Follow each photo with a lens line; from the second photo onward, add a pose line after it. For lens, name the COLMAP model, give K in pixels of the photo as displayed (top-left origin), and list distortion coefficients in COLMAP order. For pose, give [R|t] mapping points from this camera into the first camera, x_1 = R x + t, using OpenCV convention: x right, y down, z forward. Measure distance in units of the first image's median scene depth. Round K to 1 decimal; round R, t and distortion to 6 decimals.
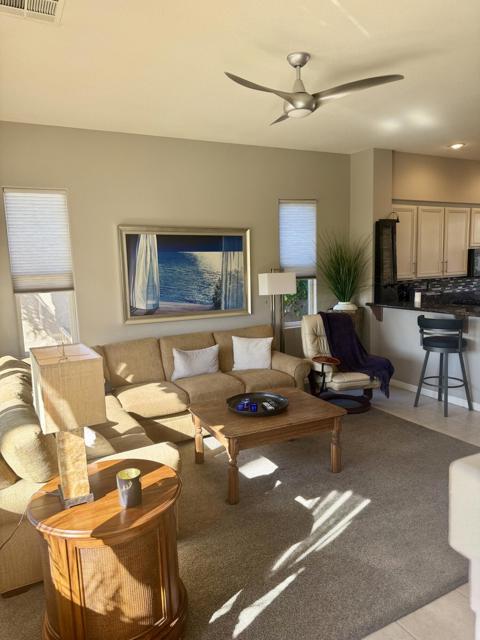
lens RADIAL K [[445.9, 0, 243.2], [0, 445.9, 323.5], [0, 0, 1]] dist [0.087757, -0.124854]
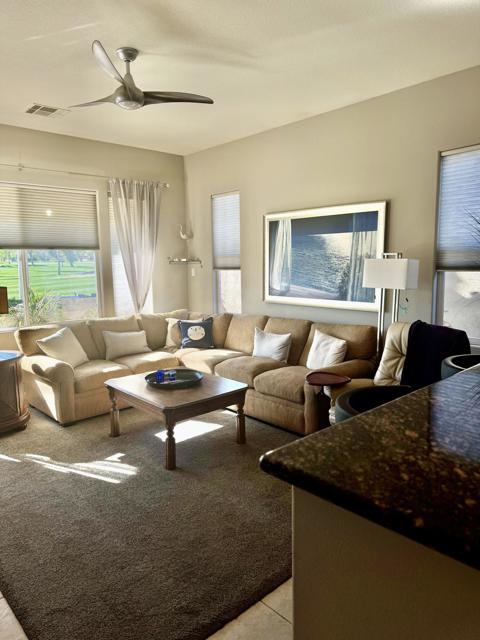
lens RADIAL K [[475.6, 0, 240.0], [0, 475.6, 320.0], [0, 0, 1]] dist [0.092504, -0.003805]
pose [[0.259041, 0.149656, -0.954202, 0.804863], [-0.112476, 0.985876, 0.124090, -0.087819], [0.959295, 0.075180, 0.272215, 0.573679]]
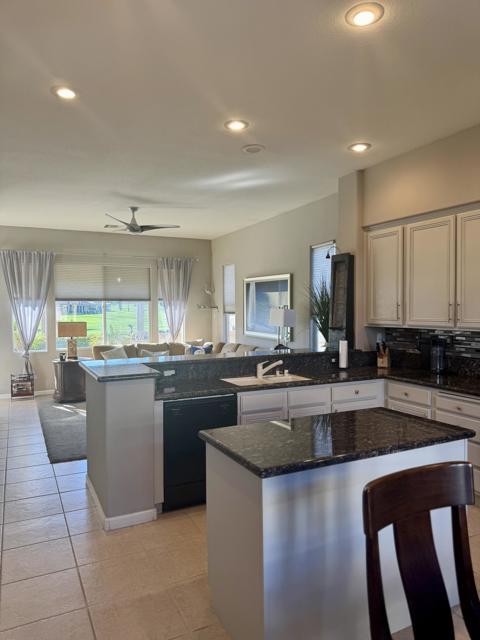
lens RADIAL K [[456.2, 0, 240.0], [0, 456.2, 320.0], [0, 0, 1]] dist [-0.009070, -0.004432]
pose [[-0.032282, 0.066762, -0.997247, 1.352914], [-0.111856, 0.991257, 0.069982, -0.162250], [0.993200, 0.113807, -0.024532, 0.945816]]
